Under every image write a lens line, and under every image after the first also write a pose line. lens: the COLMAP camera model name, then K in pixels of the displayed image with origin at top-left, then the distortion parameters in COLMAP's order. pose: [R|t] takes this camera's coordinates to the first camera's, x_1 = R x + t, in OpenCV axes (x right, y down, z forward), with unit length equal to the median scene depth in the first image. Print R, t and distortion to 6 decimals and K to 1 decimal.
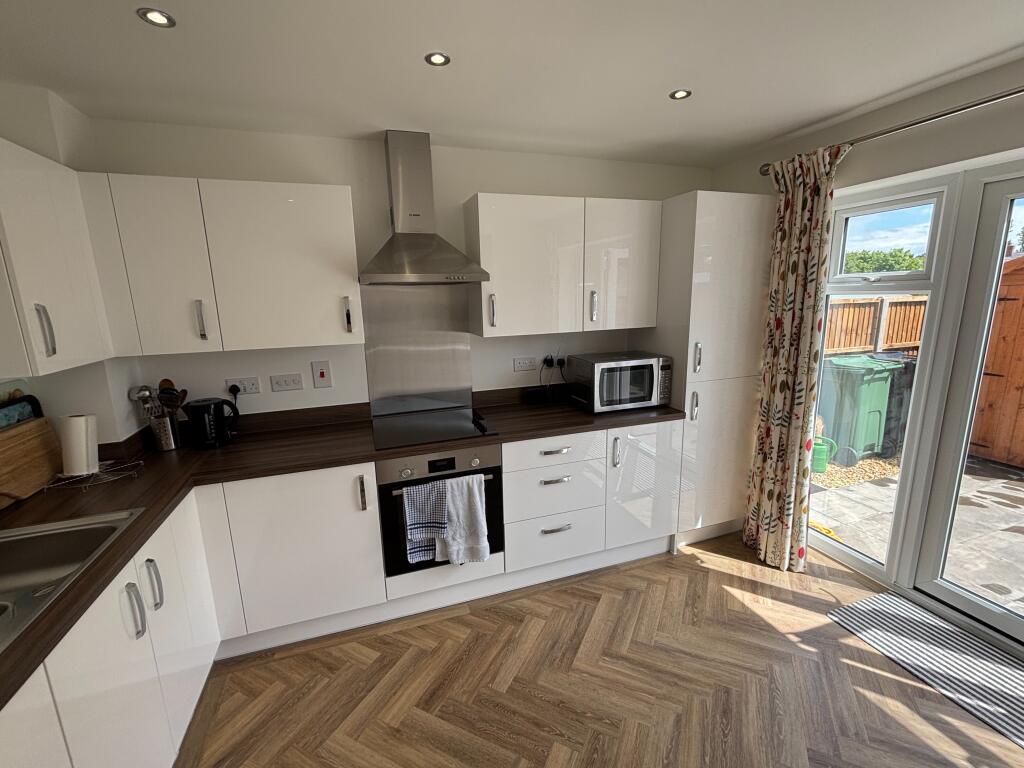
lens RADIAL K [[440.7, 0, 512.0], [0, 440.7, 384.0], [0, 0, 1]] dist [-0.000410, 0.000045]
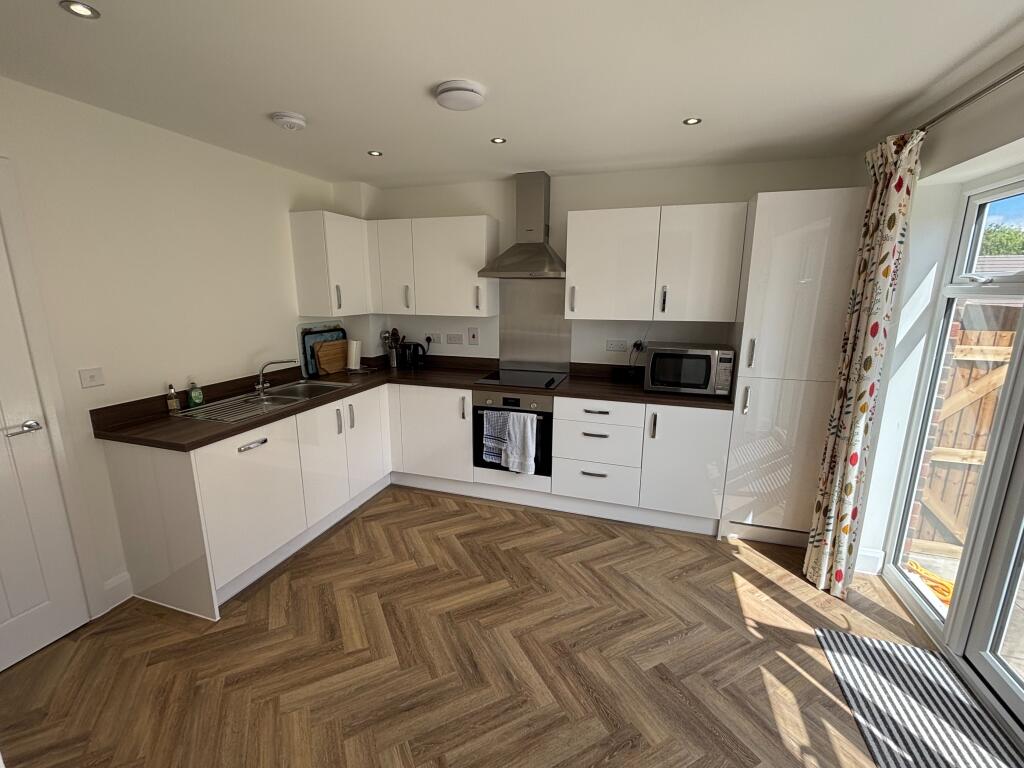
lens RADIAL K [[440.7, 0, 512.0], [0, 440.7, 384.0], [0, 0, 1]] dist [-0.000410, 0.000045]
pose [[0.797601, 0.153918, -0.583217, 0.661460], [-0.142971, 0.987583, 0.065109, 0.027145], [0.585997, 0.031452, 0.809703, -0.184925]]
